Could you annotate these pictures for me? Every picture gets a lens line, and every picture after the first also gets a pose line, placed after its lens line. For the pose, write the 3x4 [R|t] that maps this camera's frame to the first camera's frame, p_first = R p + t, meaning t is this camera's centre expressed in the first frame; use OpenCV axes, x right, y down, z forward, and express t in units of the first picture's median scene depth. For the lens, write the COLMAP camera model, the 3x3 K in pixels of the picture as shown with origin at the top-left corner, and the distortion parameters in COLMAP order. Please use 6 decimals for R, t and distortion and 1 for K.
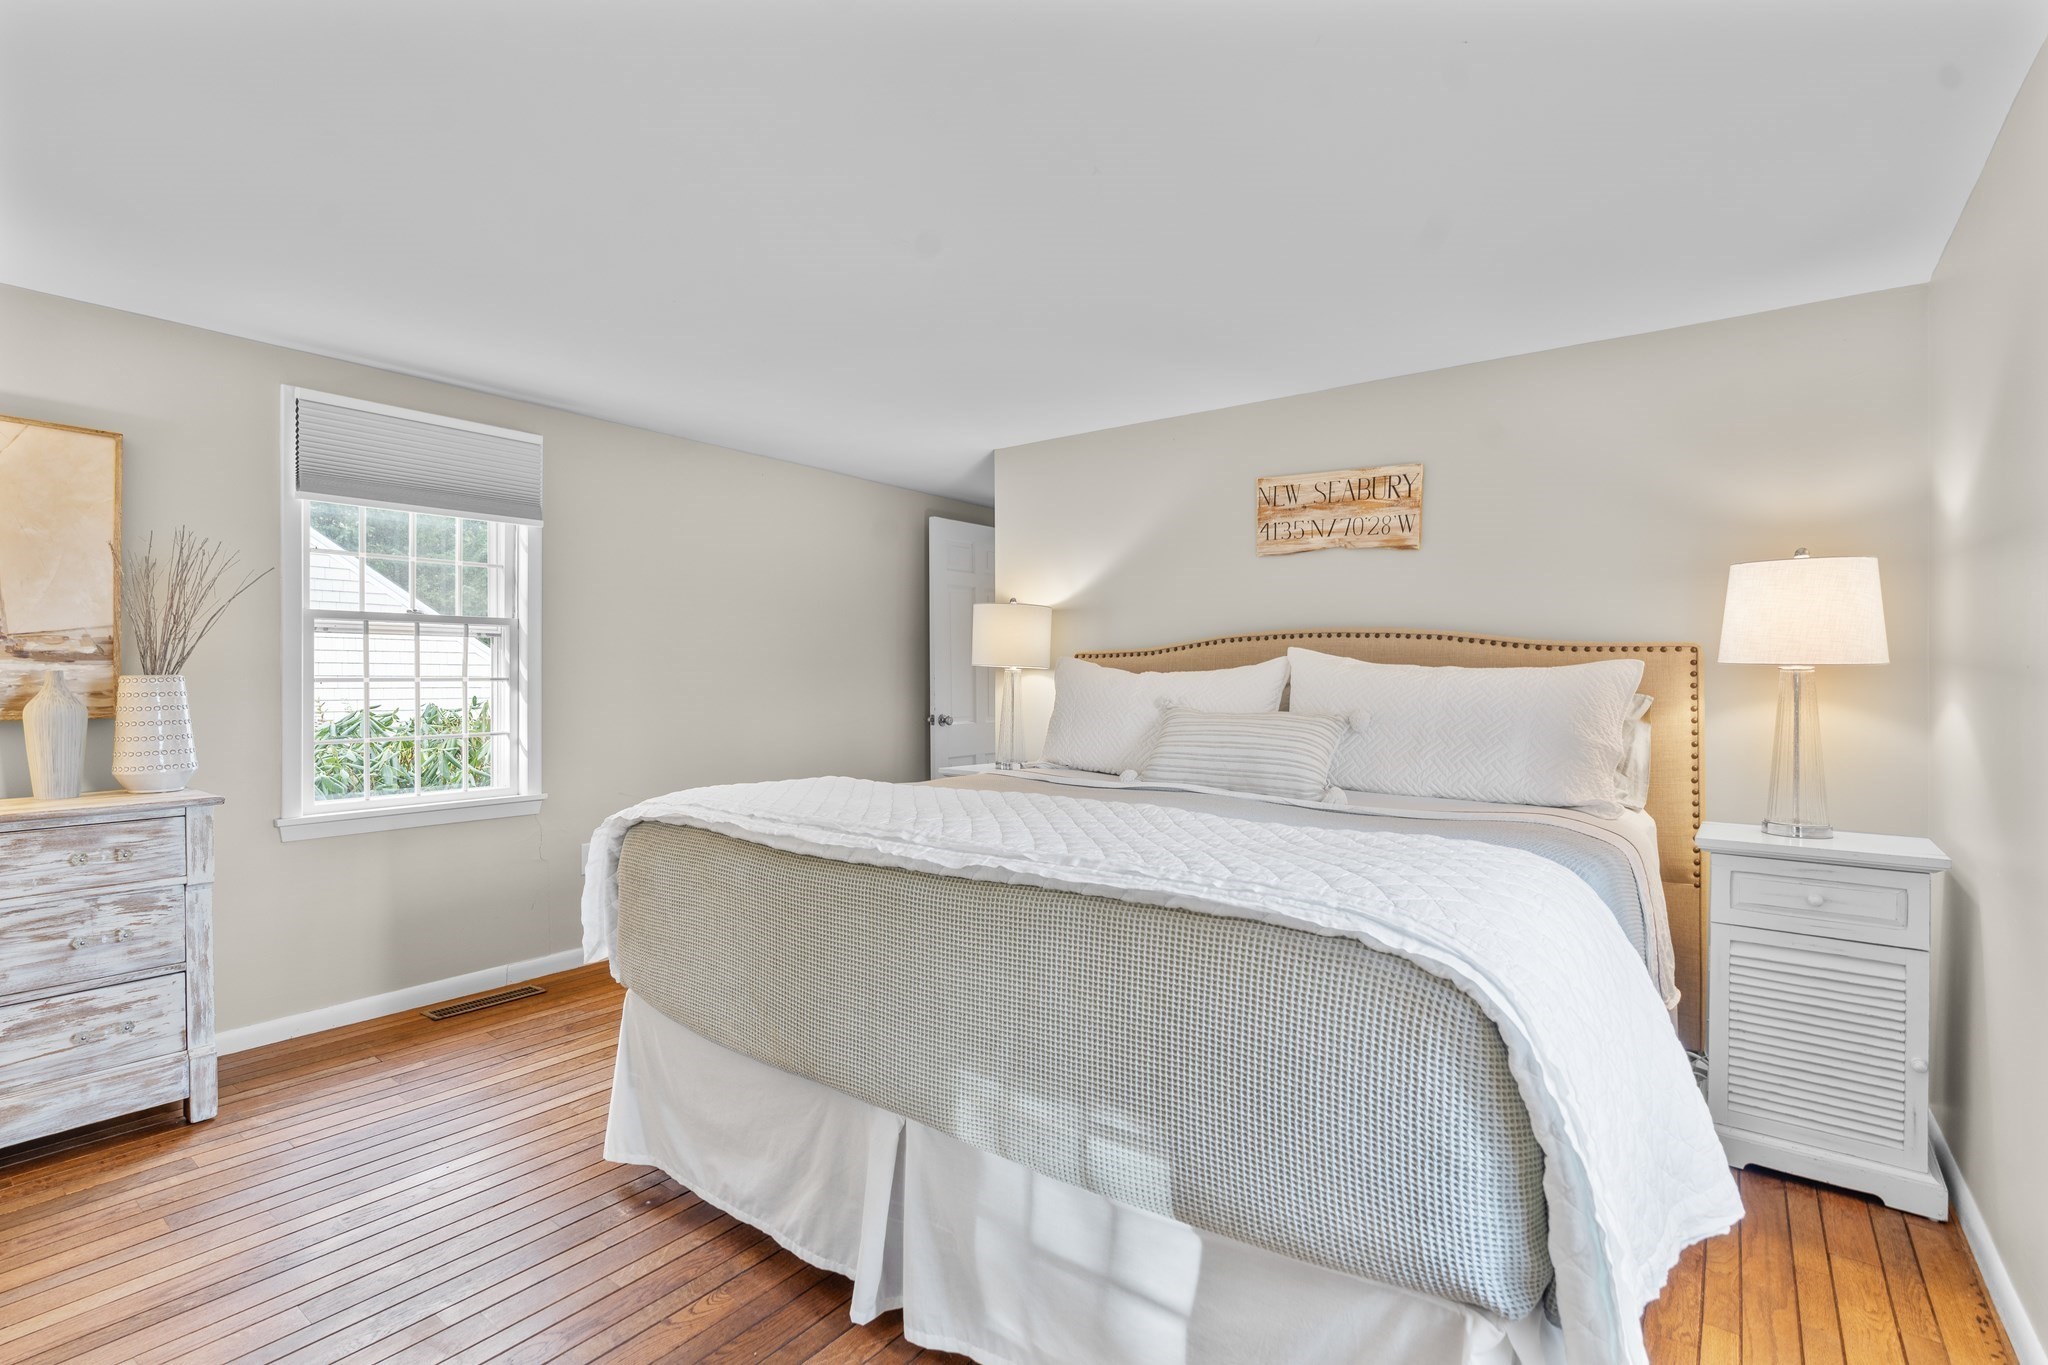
lens RADIAL K [[949.2, 0, 956.5], [0, 949.2, 684.8], [0, 0, 1]] dist [-0.004377, 0.001537]
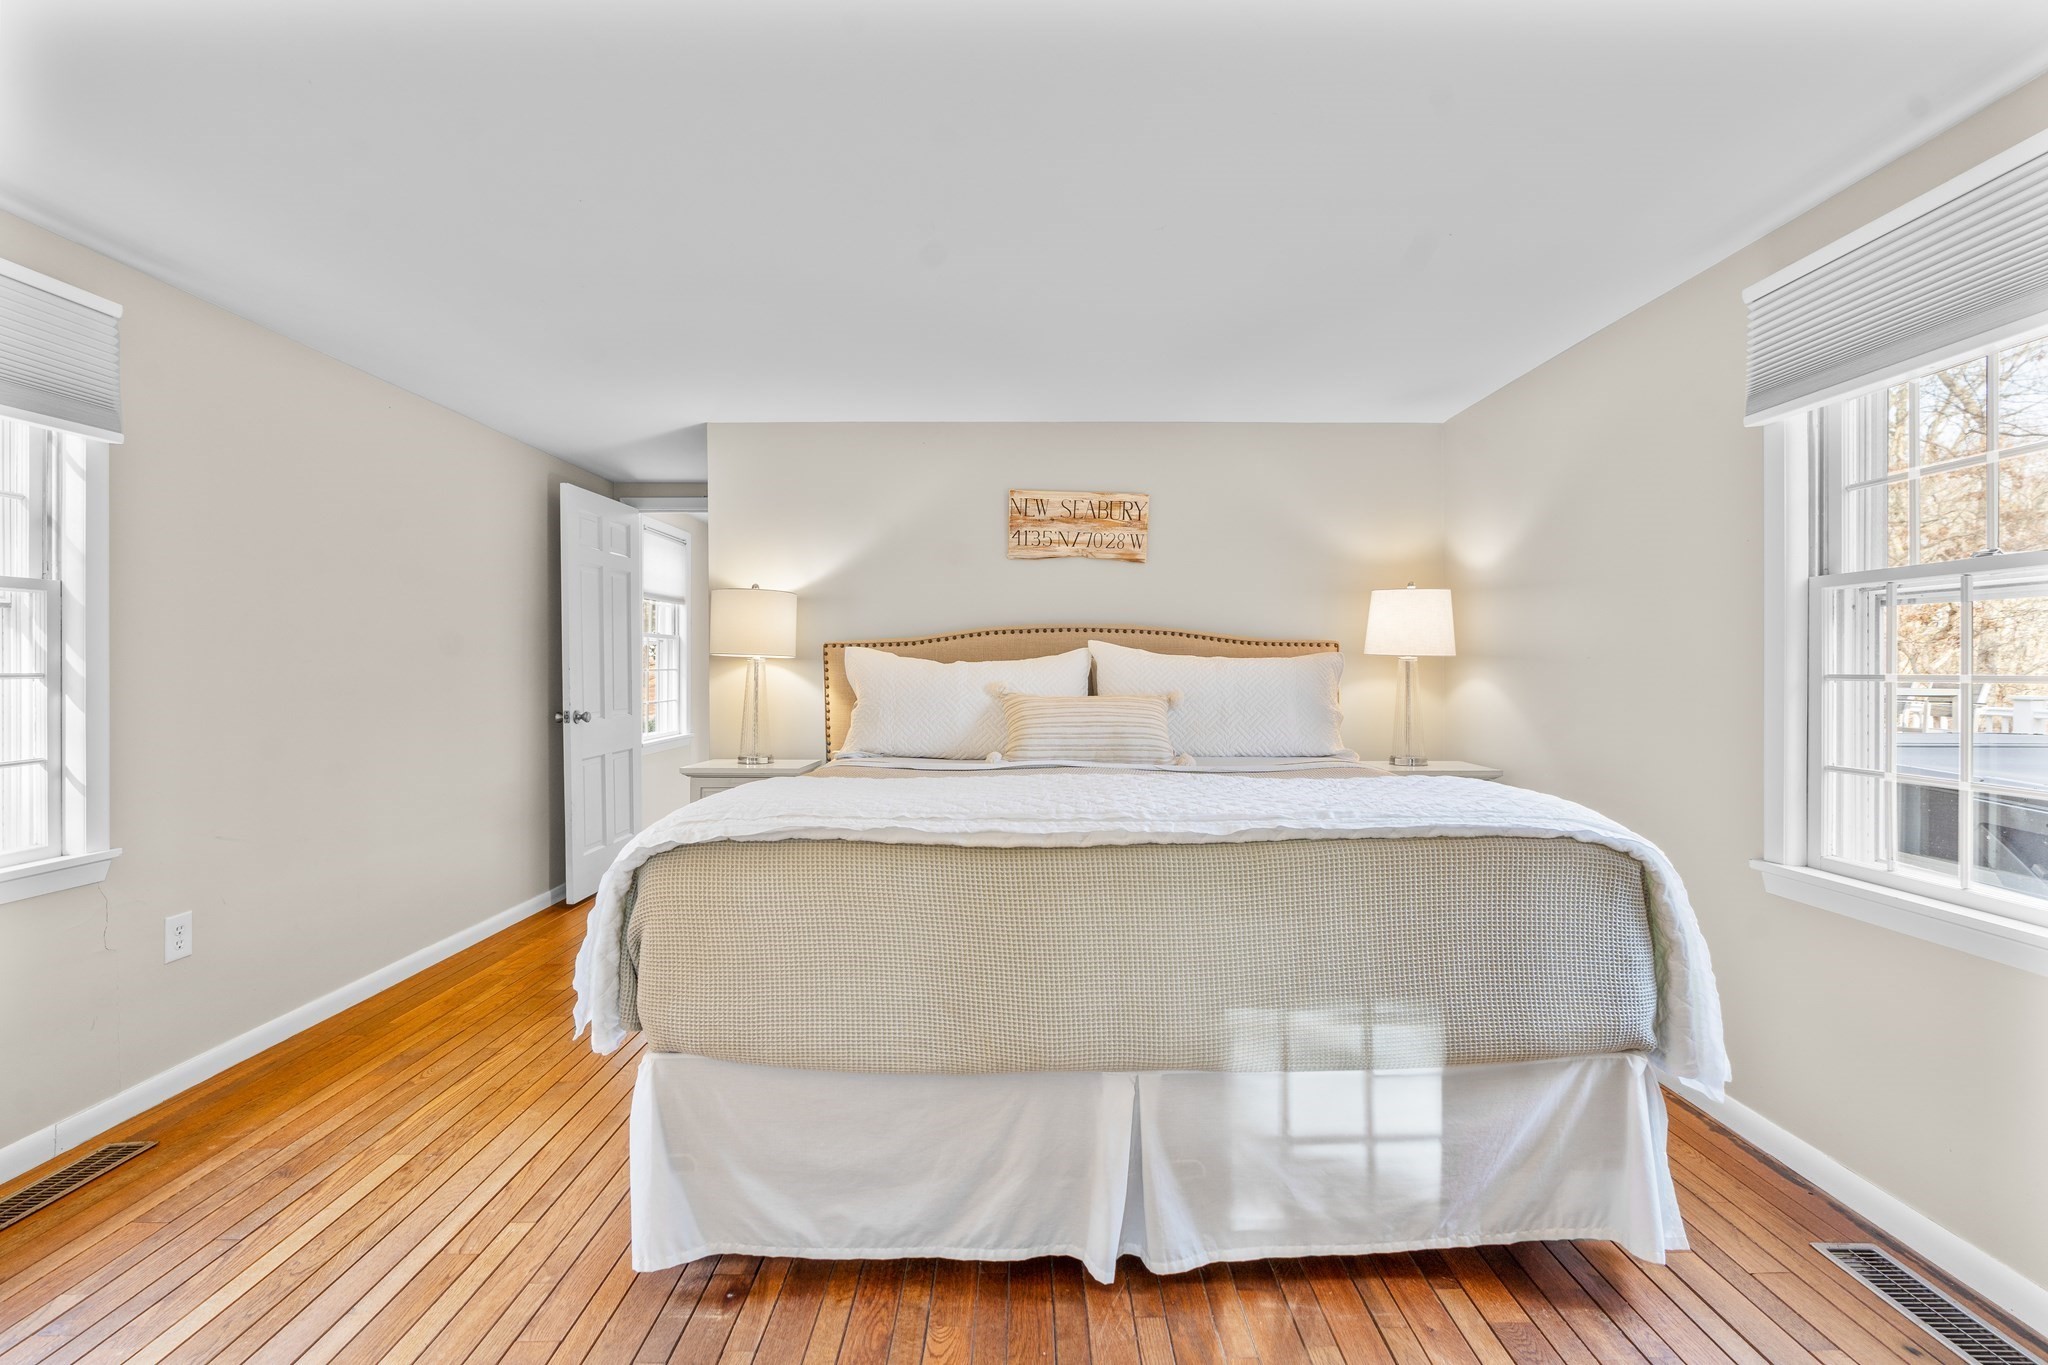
lens RADIAL K [[949.2, 0, 1009.7], [0, 949.2, 675.8], [0, 0, 1]] dist [-0.004377, 0.001537]
pose [[0.785915, -0.011965, 0.618219, -0.426975], [0.010194, 0.999928, 0.006392, -0.003520], [-0.618251, 0.001279, 0.785980, 0.123716]]
